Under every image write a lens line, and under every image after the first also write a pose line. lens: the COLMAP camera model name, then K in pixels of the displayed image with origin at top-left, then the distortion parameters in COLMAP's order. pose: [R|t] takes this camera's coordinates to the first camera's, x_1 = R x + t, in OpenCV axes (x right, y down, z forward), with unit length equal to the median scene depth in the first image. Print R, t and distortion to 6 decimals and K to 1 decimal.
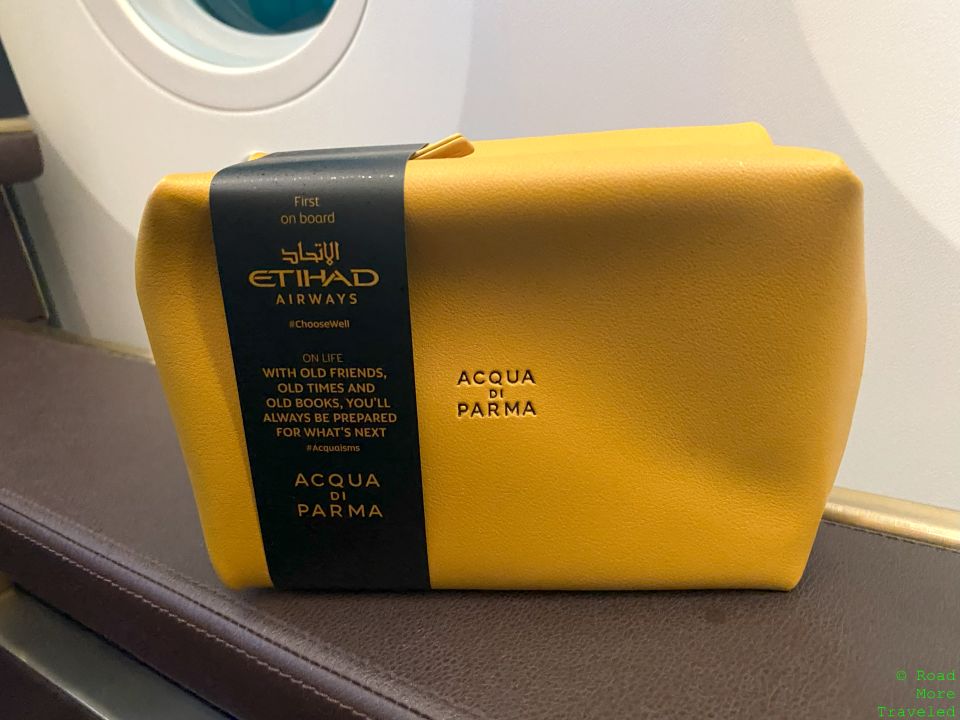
lens RADIAL K [[759.8, 0, 480.0], [0, 759.8, 360.0], [0, 0, 1]] dist [-0.006568, 0.000775]
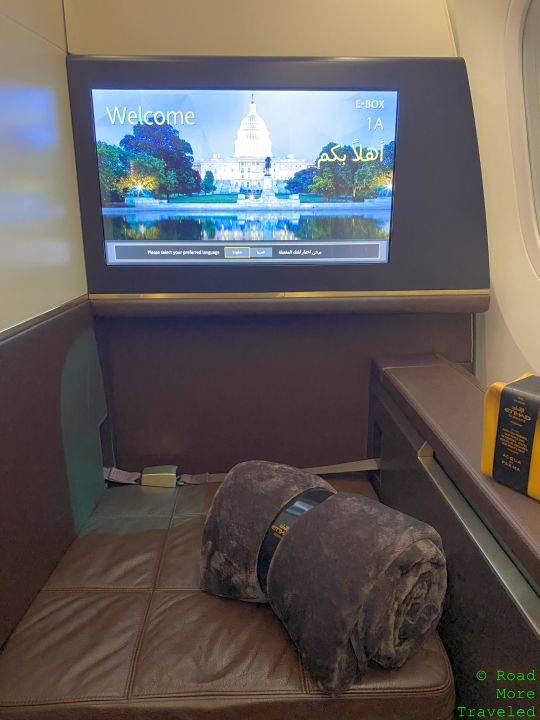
lens RADIAL K [[569.8, 0, 270.0], [0, 569.8, 360.0], [0, 0, 1]] dist [-0.006568, 0.000775]
pose [[0.617263, 0.275151, -0.737074, 1.163947], [-0.274995, 0.953214, 0.125542, -0.393211], [0.737133, 0.125199, 0.664049, -2.166999]]
